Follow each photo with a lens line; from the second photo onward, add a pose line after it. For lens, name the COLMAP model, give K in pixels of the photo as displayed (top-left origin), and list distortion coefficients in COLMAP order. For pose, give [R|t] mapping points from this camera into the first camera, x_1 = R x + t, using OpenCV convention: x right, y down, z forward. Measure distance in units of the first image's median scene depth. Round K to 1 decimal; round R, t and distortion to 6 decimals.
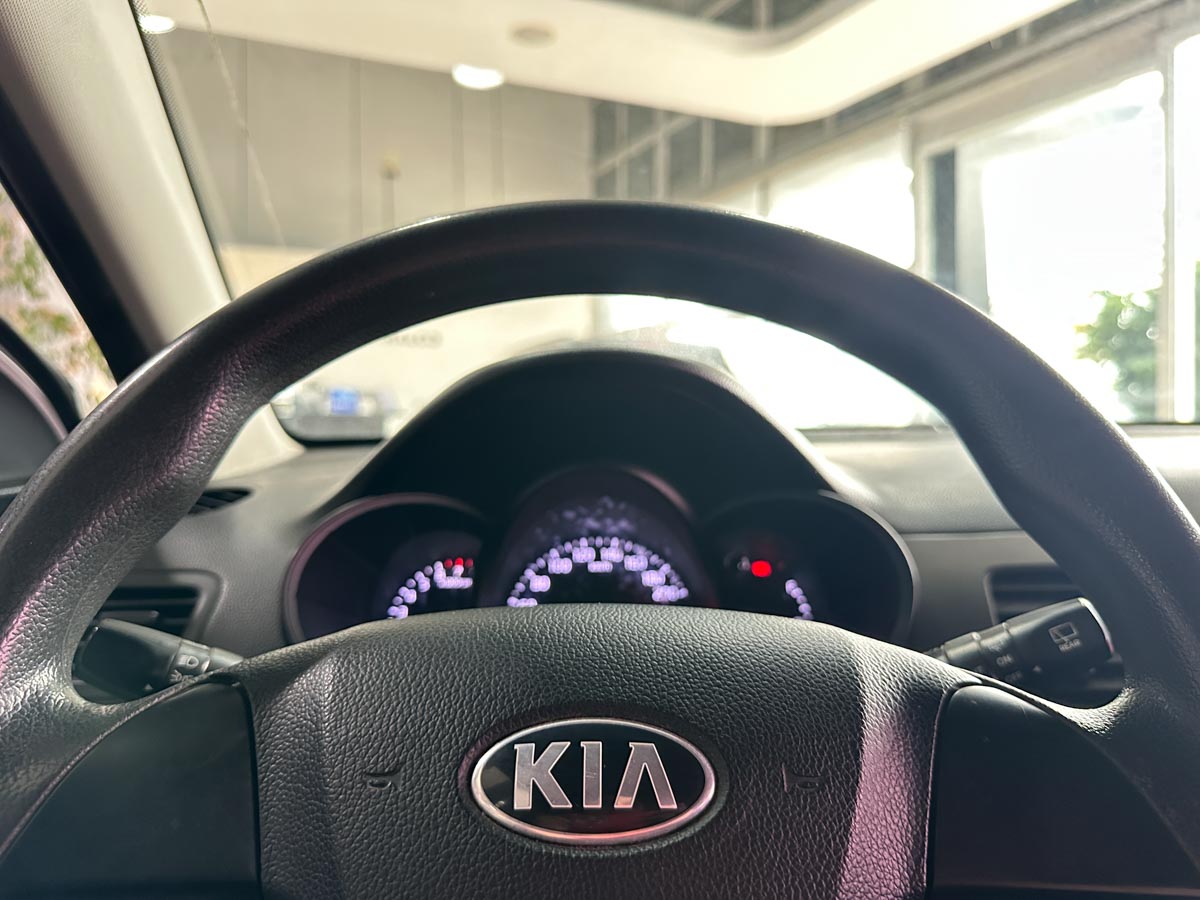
lens RADIAL K [[865.1, 0, 593.2], [0, 865.1, 434.7], [0, 0, 1]] dist [0.061649, -0.058998]
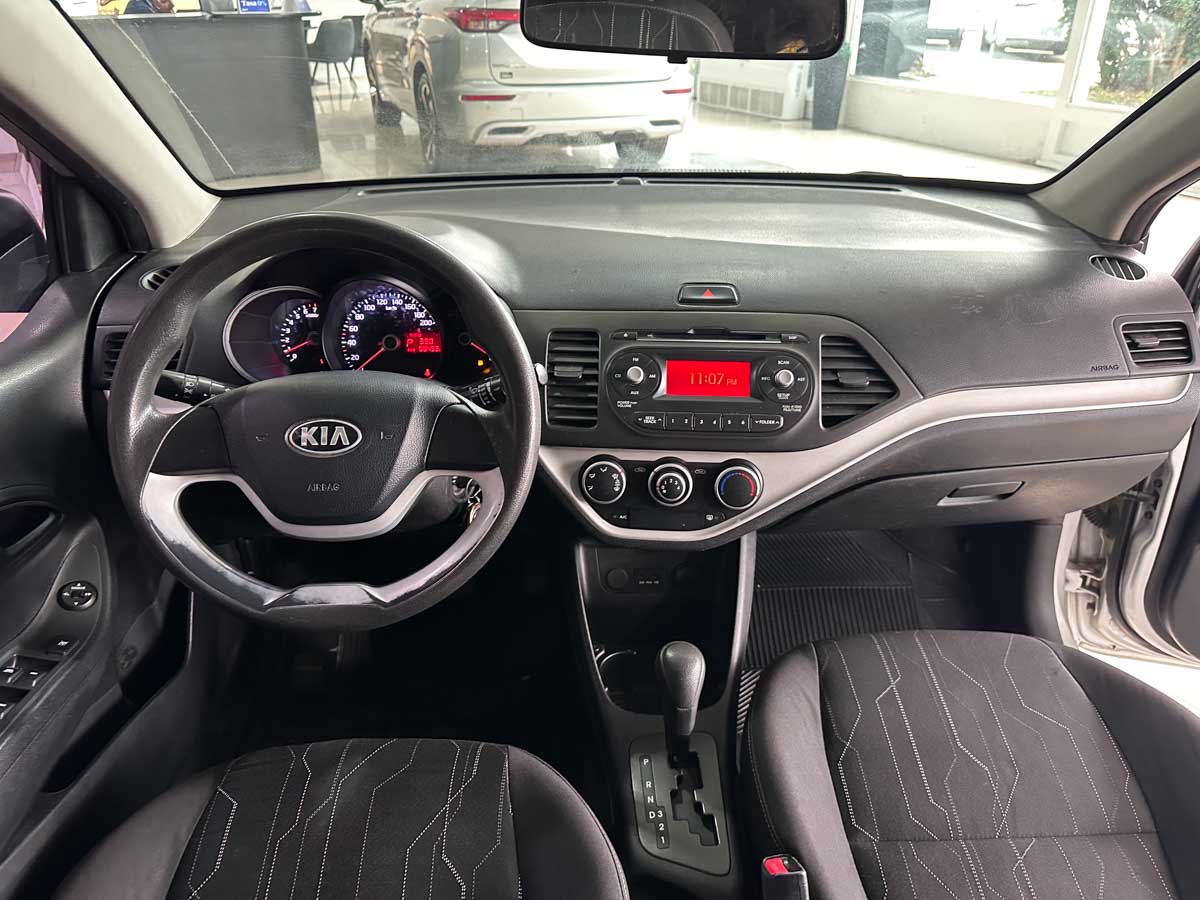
lens RADIAL K [[837.9, 0, 600.3], [0, 837.9, 441.9], [0, 0, 1]] dist [0.066392, -0.043430]
pose [[0.997618, -0.005372, 0.068770, 0.360628], [-0.027343, 0.884494, 0.465749, -0.496117], [-0.063328, -0.466520, 0.882240, -0.858778]]
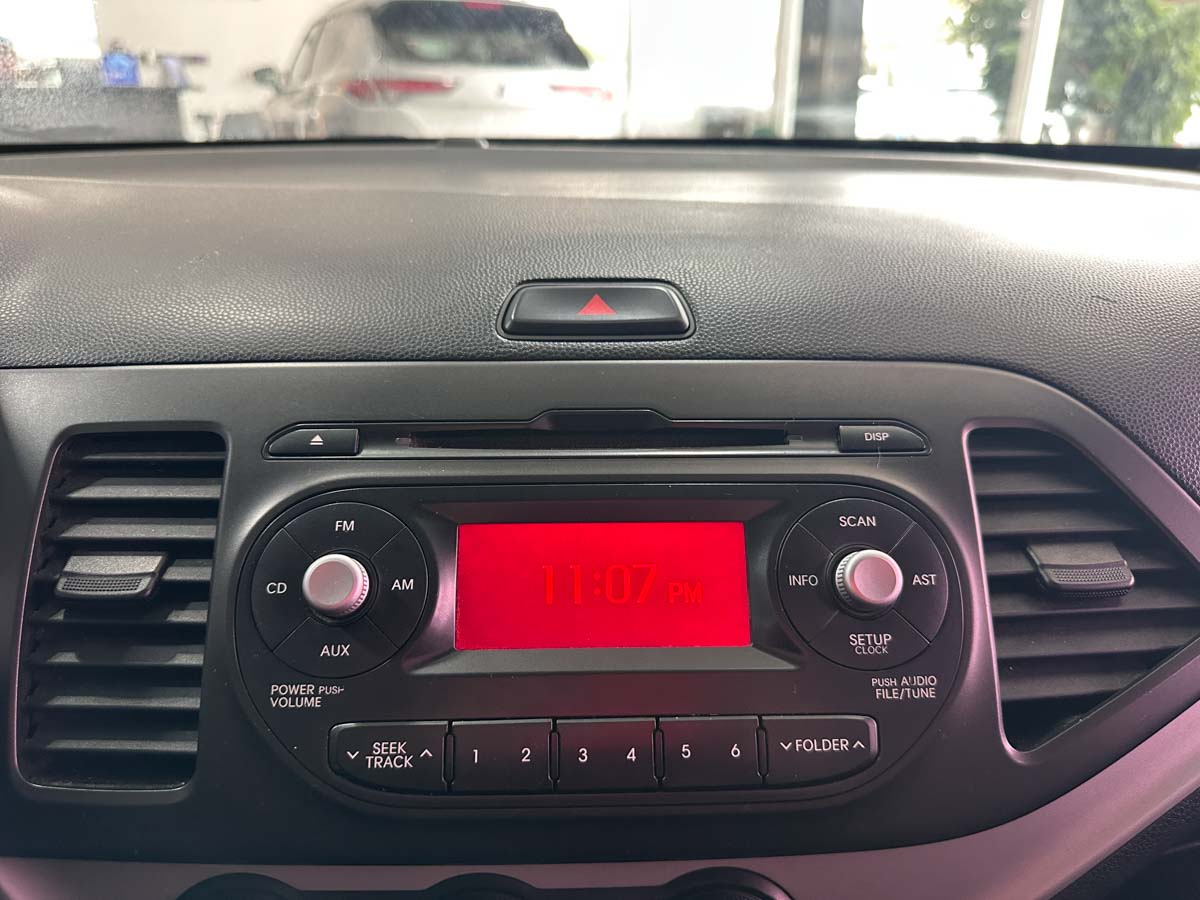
lens RADIAL K [[843.4, 0, 616.5], [0, 843.4, 456.8], [0, 0, 1]] dist [0.065859, -0.041955]
pose [[0.987385, -0.026253, 0.156144, 0.638675], [-0.034196, 0.927526, 0.372191, -0.059747], [-0.154599, -0.372835, 0.914928, 0.305819]]
